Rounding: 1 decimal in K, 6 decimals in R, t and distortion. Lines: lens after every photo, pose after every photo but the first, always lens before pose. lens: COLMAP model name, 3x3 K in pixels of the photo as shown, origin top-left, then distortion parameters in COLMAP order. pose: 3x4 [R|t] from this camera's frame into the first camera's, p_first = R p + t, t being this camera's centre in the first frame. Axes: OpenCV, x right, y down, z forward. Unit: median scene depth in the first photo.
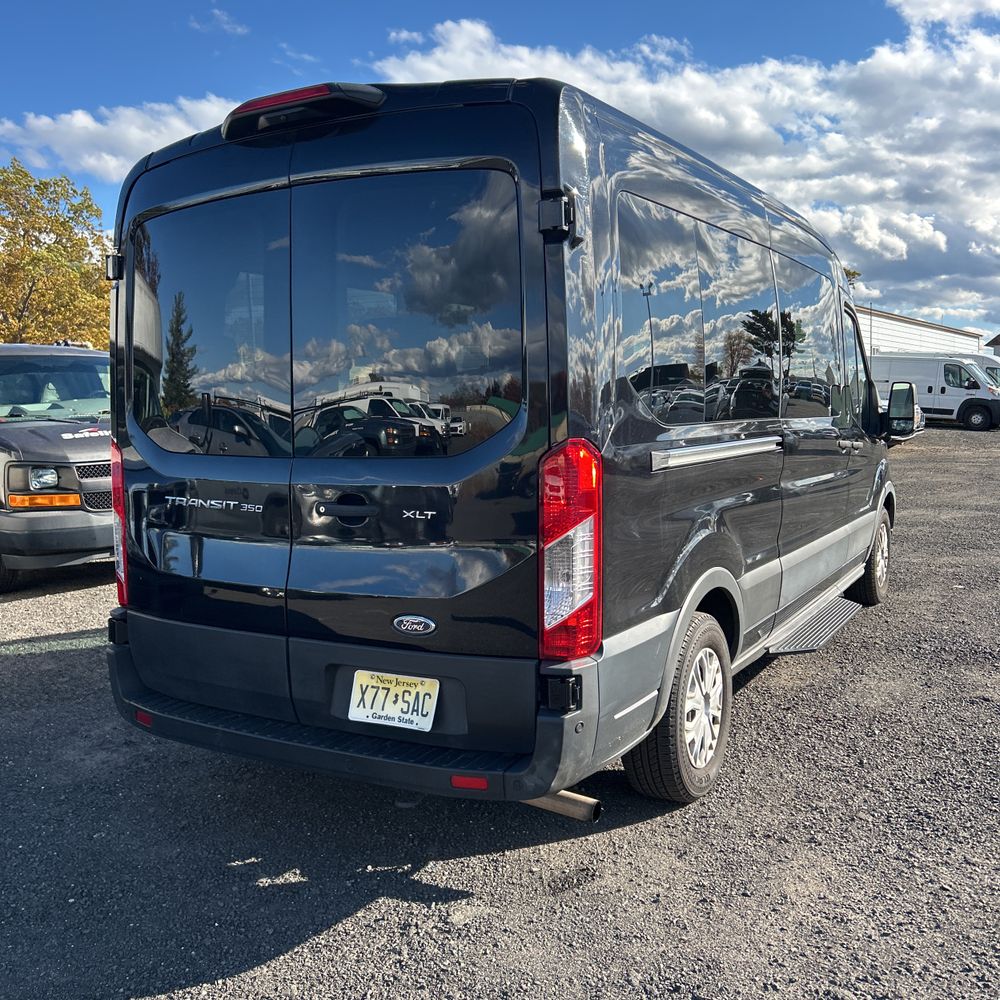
lens RADIAL K [[1027.3, 0, 489.2], [0, 1027.3, 502.8], [0, 0, 1]] dist [0.037345, -0.033651]
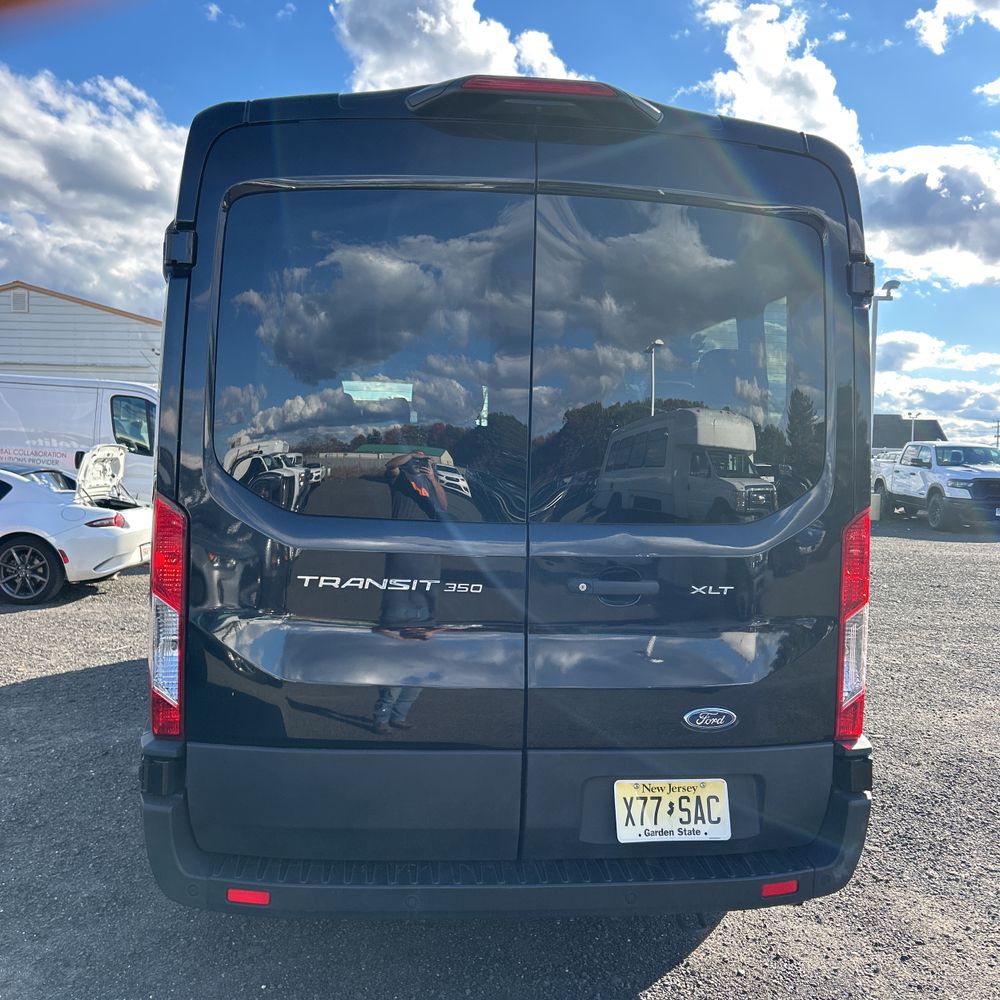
lens RADIAL K [[1018.8, 0, 479.5], [0, 1018.8, 503.2], [0, 0, 1]] dist [0.040597, -0.042457]
pose [[0.804919, 0.013596, 0.593228, -0.708240], [0.014558, 0.998984, -0.042648, -0.027448], [-0.593206, 0.042964, 0.803904, 0.392389]]
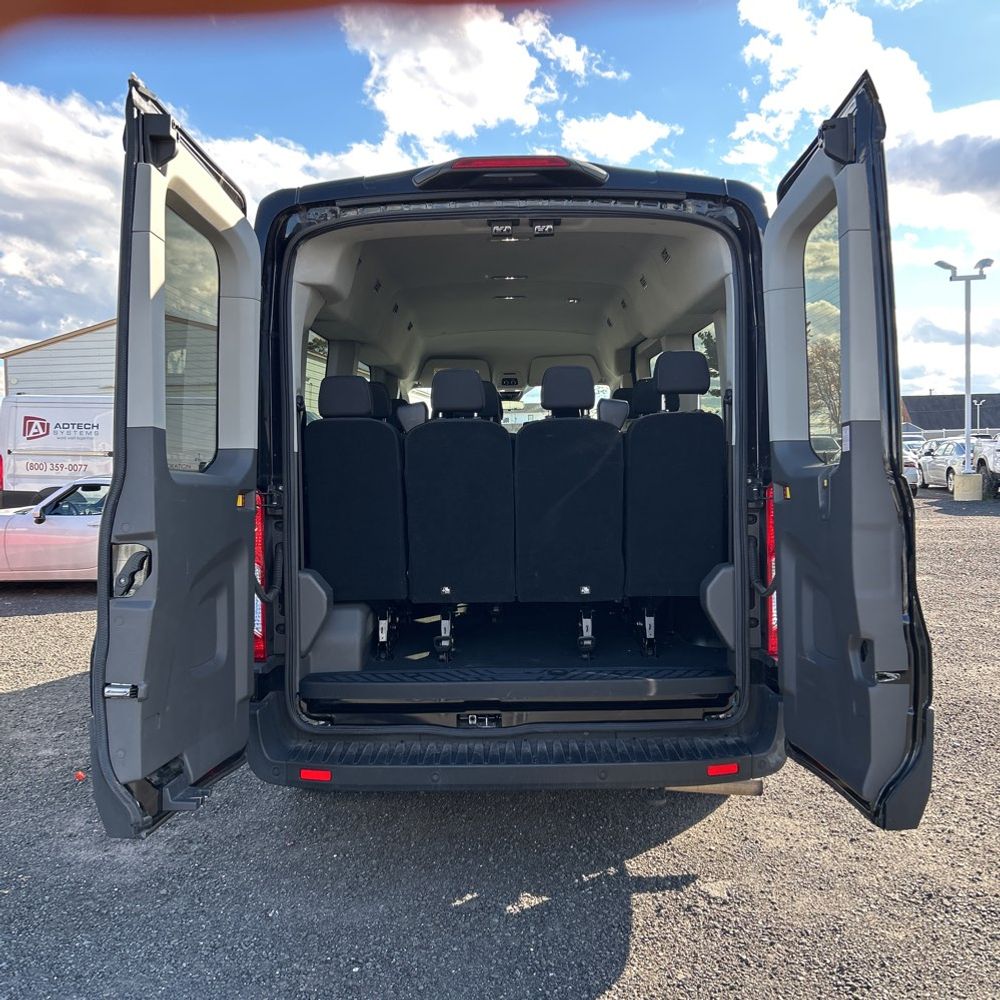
lens RADIAL K [[1019.3, 0, 487.5], [0, 1019.3, 494.5], [0, 0, 1]] dist [0.131994, -0.280765]
pose [[0.863646, -0.013145, 0.503927, -0.761692], [0.048255, 0.997225, -0.056689, 0.017103], [-0.501783, 0.073277, 0.861884, 0.107884]]
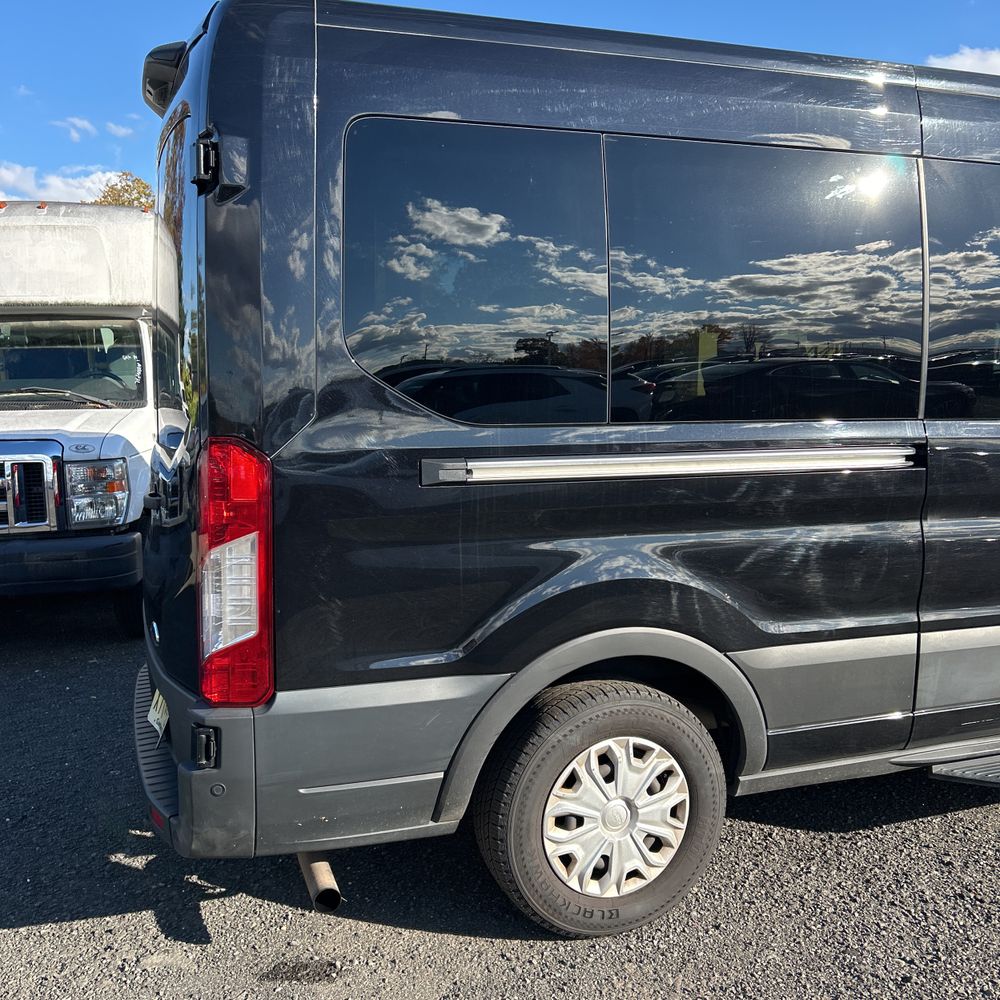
lens RADIAL K [[1027.3, 0, 489.2], [0, 1027.3, 502.8], [0, 0, 1]] dist [0.037345, -0.033651]
pose [[0.769760, 0.095652, -0.631126, 0.682192], [-0.076142, 0.995409, 0.057993, -0.066317], [0.633775, 0.003414, 0.773510, 0.454454]]
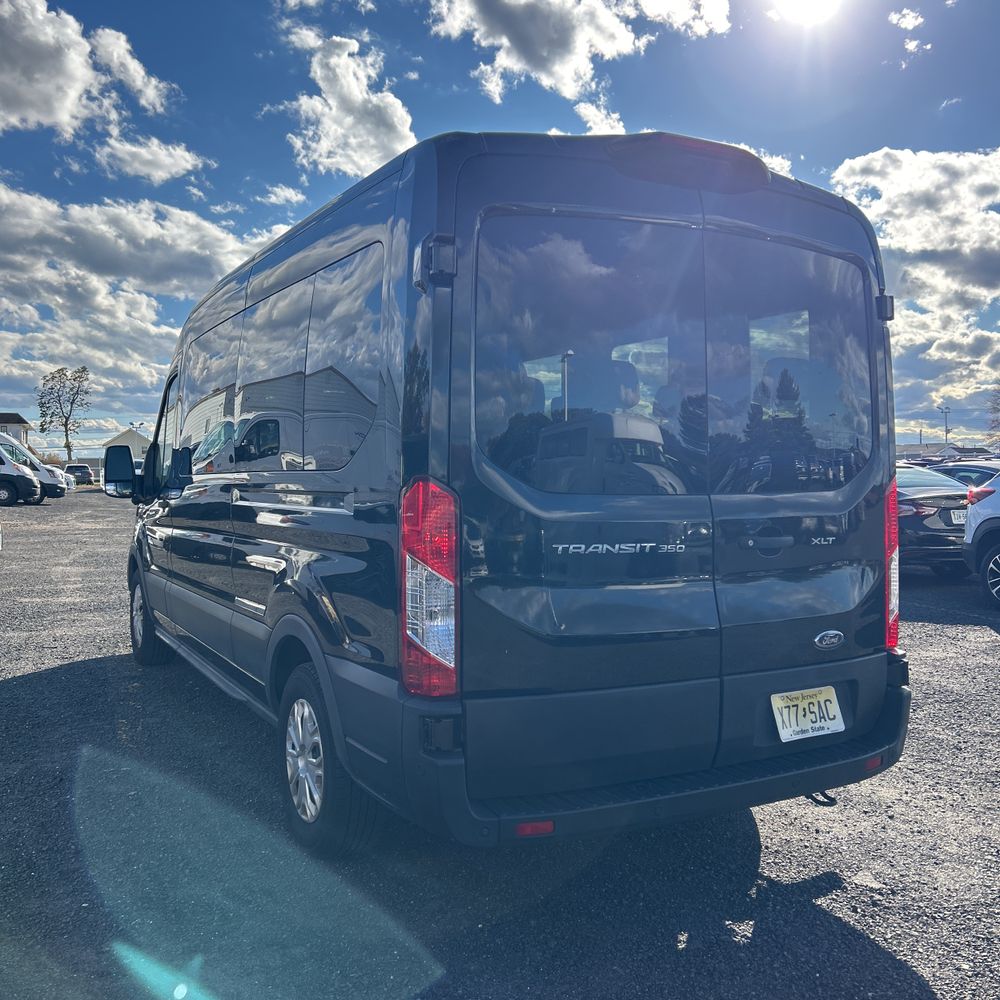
lens RADIAL K [[1022.1, 0, 500.5], [0, 1022.1, 474.4], [0, 0, 1]] dist [0.003987, -0.013180]
pose [[0.505908, 0.021095, 0.862329, -1.171893], [0.070393, 0.995357, -0.065647, -0.012796], [-0.859710, 0.093914, 0.502074, 0.691671]]
